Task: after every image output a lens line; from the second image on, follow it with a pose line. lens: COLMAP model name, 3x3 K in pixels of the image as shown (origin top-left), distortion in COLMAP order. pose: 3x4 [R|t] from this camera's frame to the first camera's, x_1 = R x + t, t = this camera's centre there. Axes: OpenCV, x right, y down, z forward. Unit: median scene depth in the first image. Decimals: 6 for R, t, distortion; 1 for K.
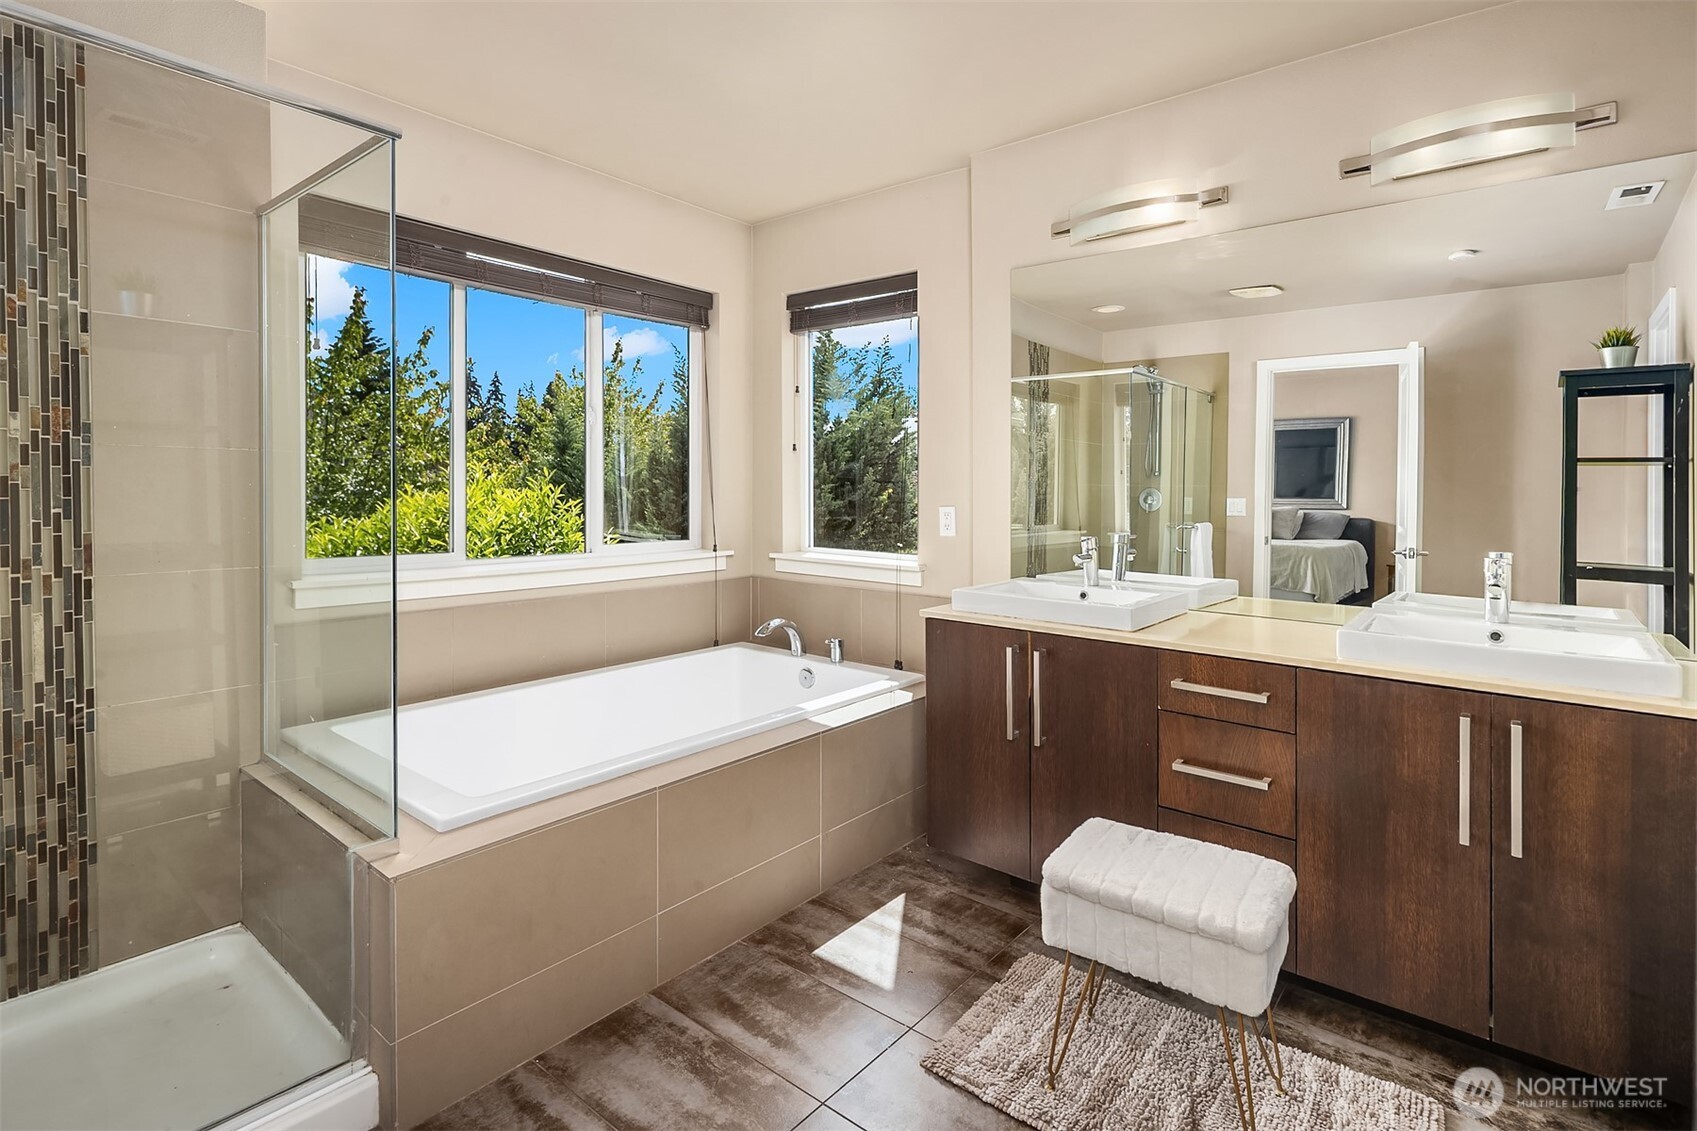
lens RADIAL K [[825.8, 0, 855.2], [0, 825.8, 480.4], [0, 0, 1]] dist [-0.000636, -0.000705]
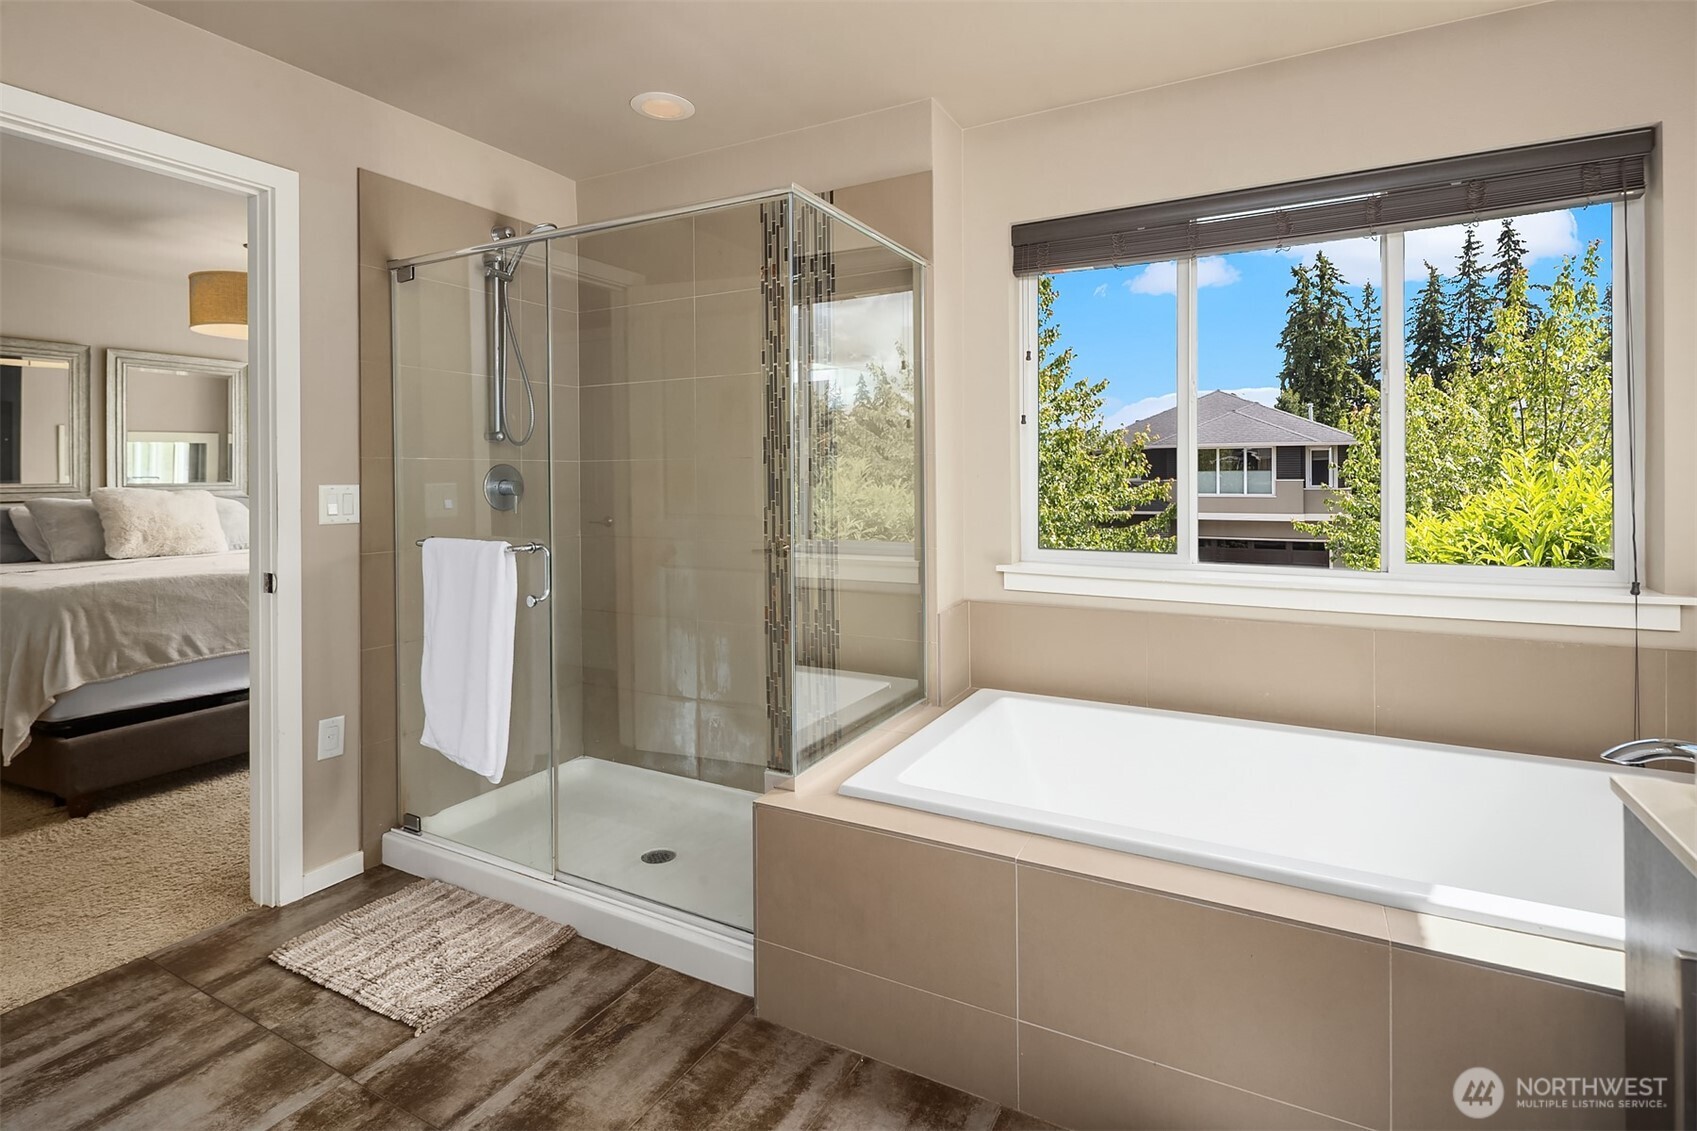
lens RADIAL K [[825.8, 0, 855.2], [0, 825.8, 480.4], [0, 0, 1]] dist [-0.000636, -0.000705]
pose [[0.187436, -0.008508, -0.982240, 0.576731], [0.015493, 0.999864, -0.005705, 0.008212], [0.982155, -0.014148, 0.187542, 0.784430]]
